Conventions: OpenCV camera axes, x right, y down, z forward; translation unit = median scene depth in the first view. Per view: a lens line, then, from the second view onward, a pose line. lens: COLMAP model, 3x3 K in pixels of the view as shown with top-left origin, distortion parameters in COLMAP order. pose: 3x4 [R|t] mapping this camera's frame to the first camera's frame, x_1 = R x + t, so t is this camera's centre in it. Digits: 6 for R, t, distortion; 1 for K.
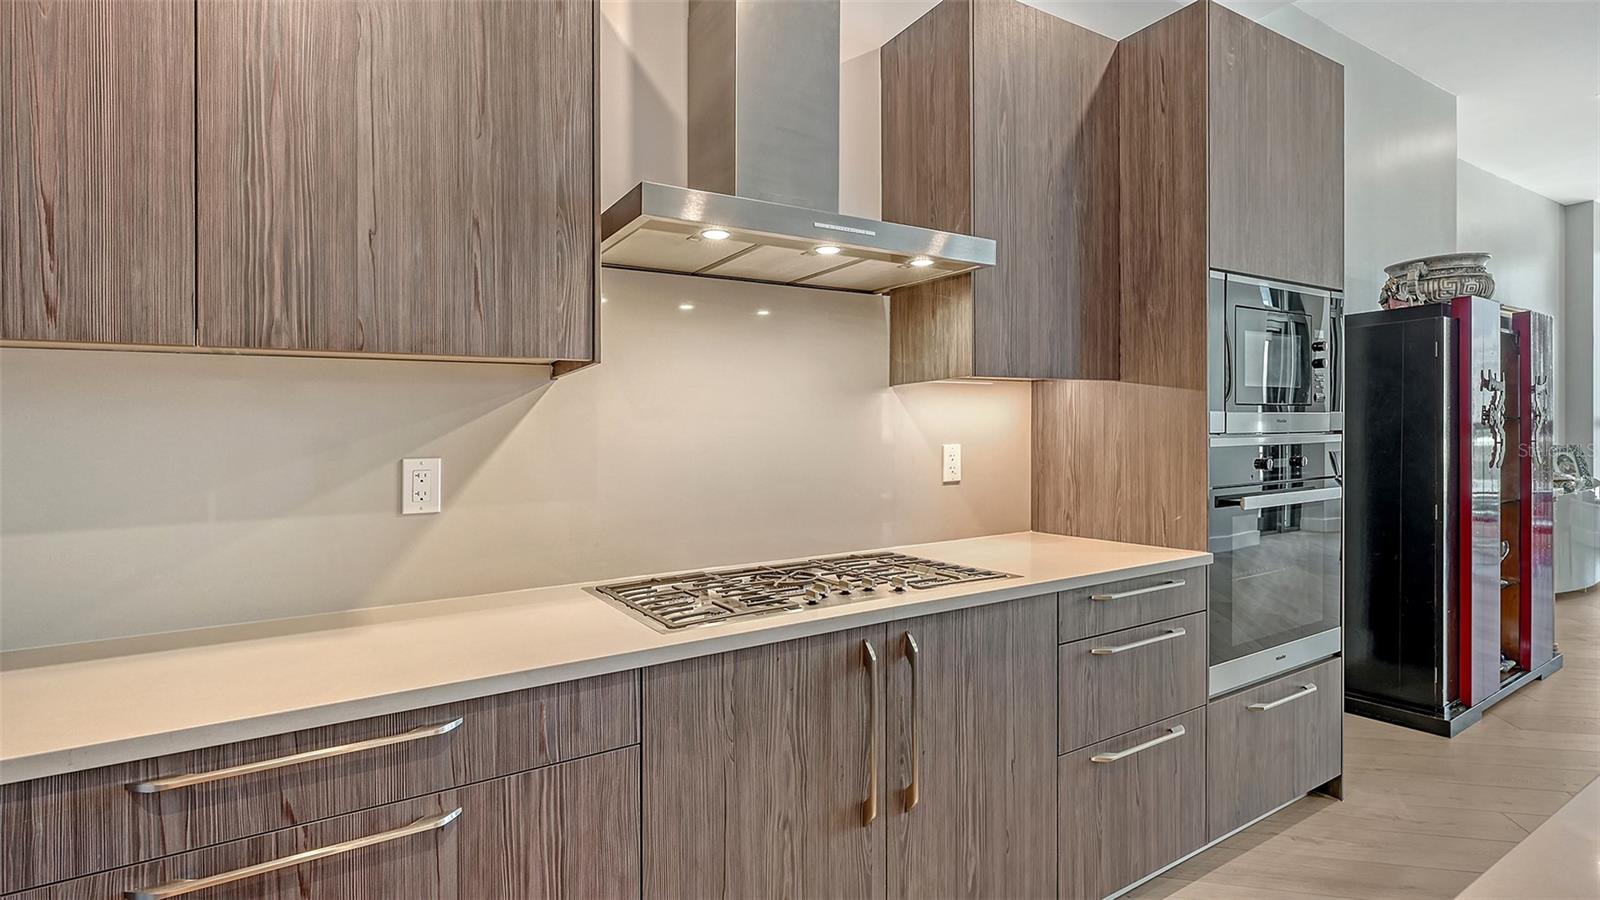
lens RADIAL K [[766.1, 0, 803.2], [0, 766.1, 444.6], [0, 0, 1]] dist [0.008091, -0.000793]
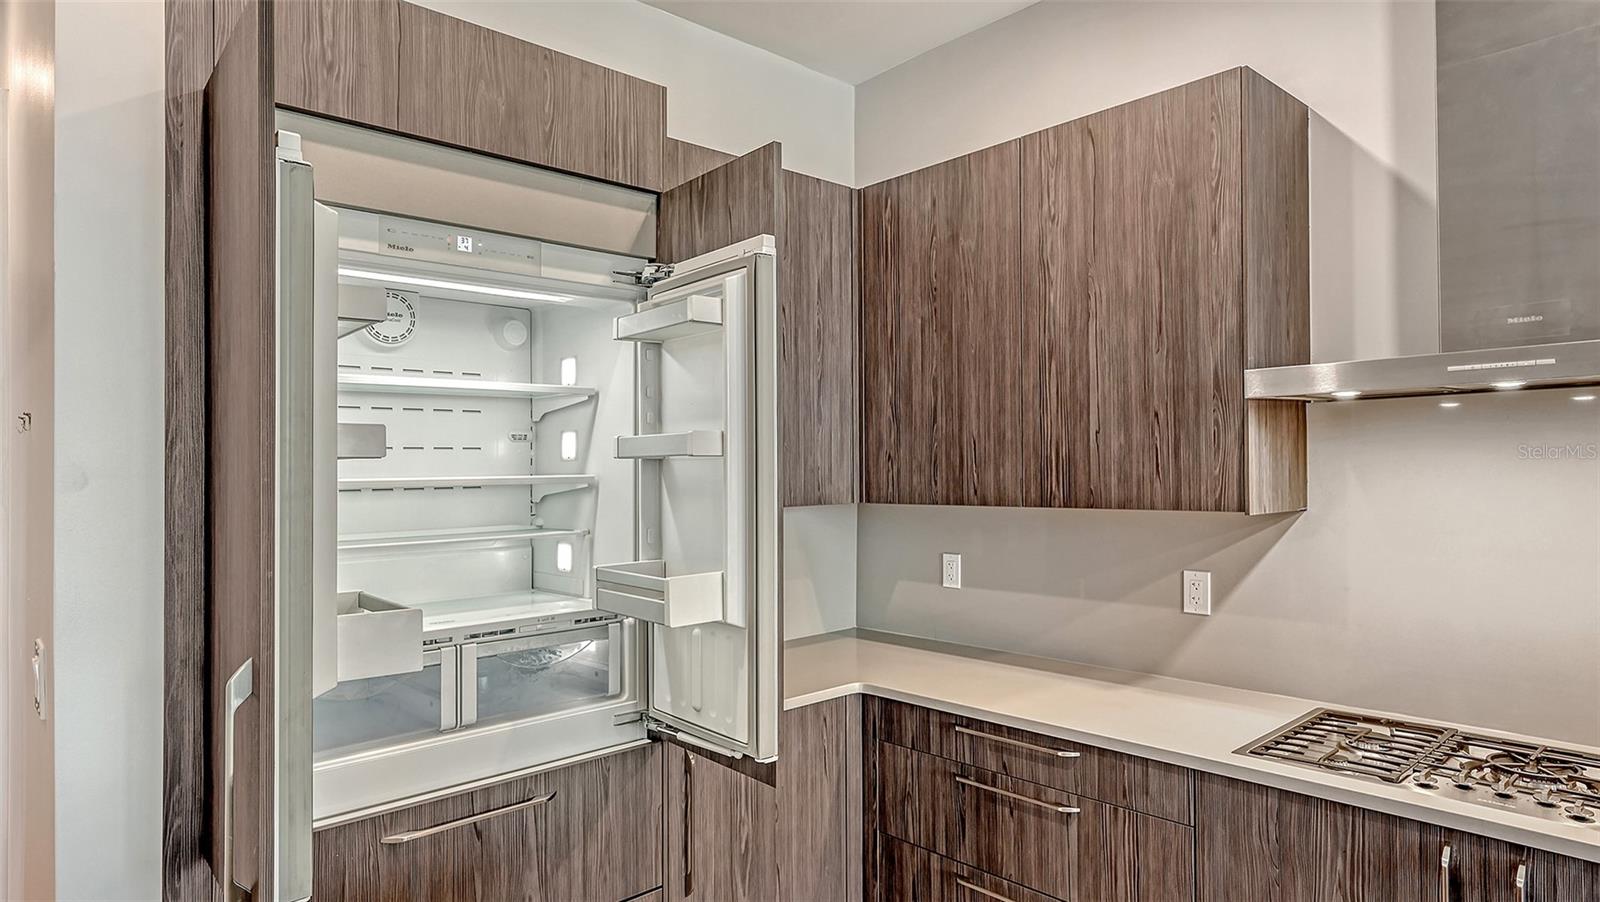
lens RADIAL K [[933.1, 0, 801.1], [0, 933.1, 455.6], [0, 0, 1]] dist [0.006623, 0.001293]
pose [[0.184325, 0.006933, -0.982841, 1.136412], [0.007879, 0.999933, 0.008531, -0.239573], [0.982834, -0.009317, 0.184258, 0.062020]]
